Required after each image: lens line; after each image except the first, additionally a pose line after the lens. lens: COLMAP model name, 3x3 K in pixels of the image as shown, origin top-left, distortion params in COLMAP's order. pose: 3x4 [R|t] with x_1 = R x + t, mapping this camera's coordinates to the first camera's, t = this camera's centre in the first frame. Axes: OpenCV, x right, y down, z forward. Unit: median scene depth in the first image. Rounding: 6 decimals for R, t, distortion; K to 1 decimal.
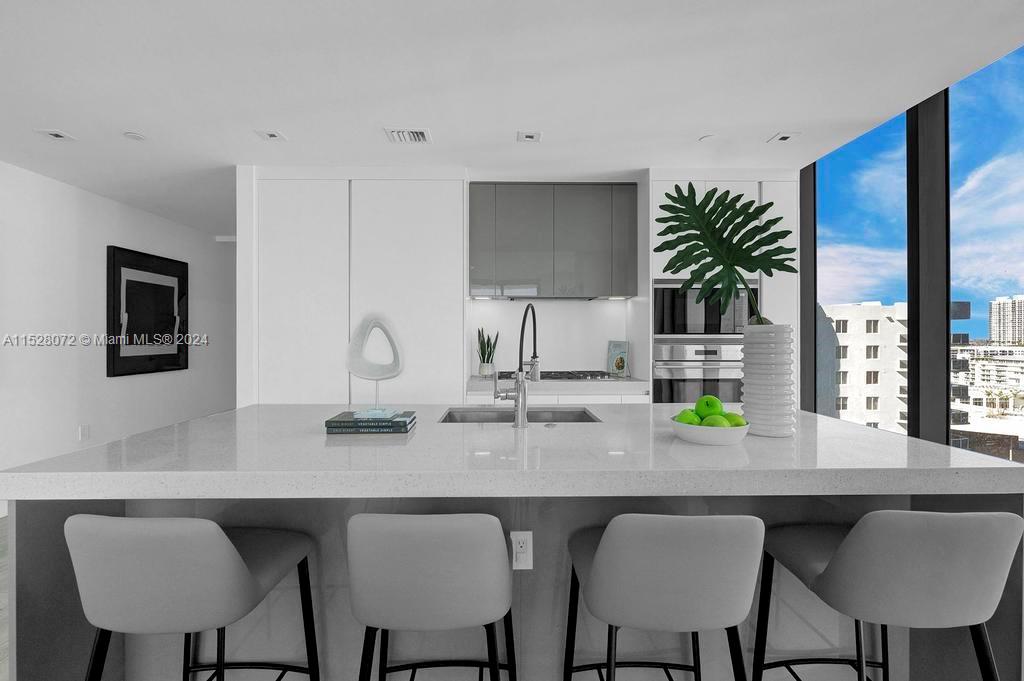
lens RADIAL K [[446.0, 0, 512.0], [0, 446.0, 340.5], [0, 0, 1]] dist [-0.001503, -0.000181]
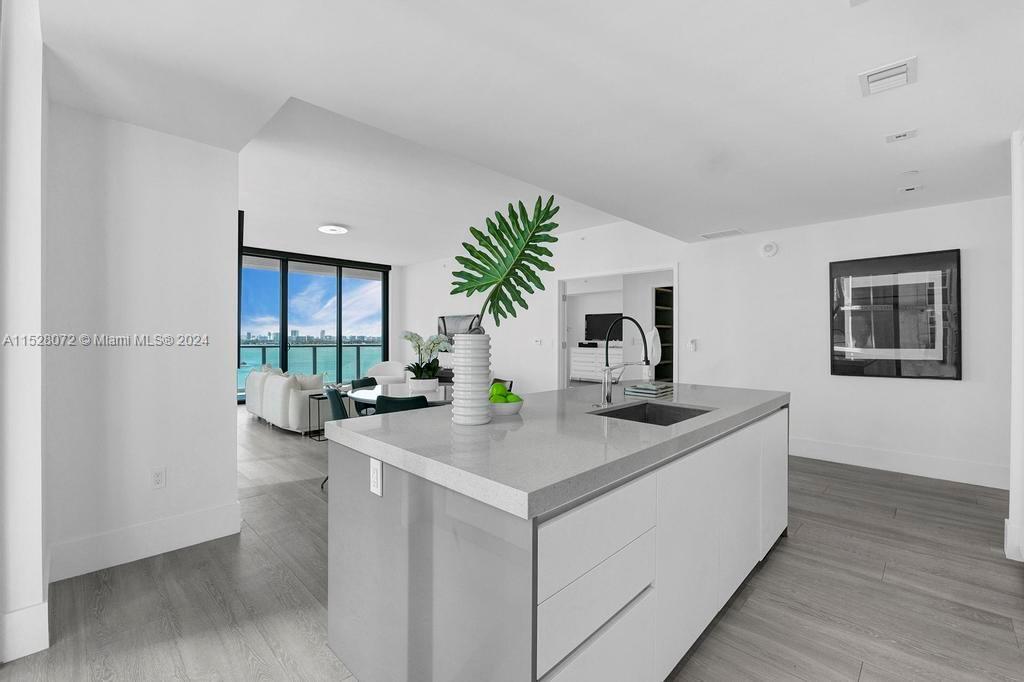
lens RADIAL K [[446.0, 0, 512.0], [0, 446.0, 341.0], [0, 0, 1]] dist [-0.001503, -0.000181]
pose [[-0.702385, 0.000974, -0.711797, 0.459126], [-0.007657, 0.999931, 0.008923, -0.009472], [0.711756, 0.011718, -0.702329, 1.107377]]
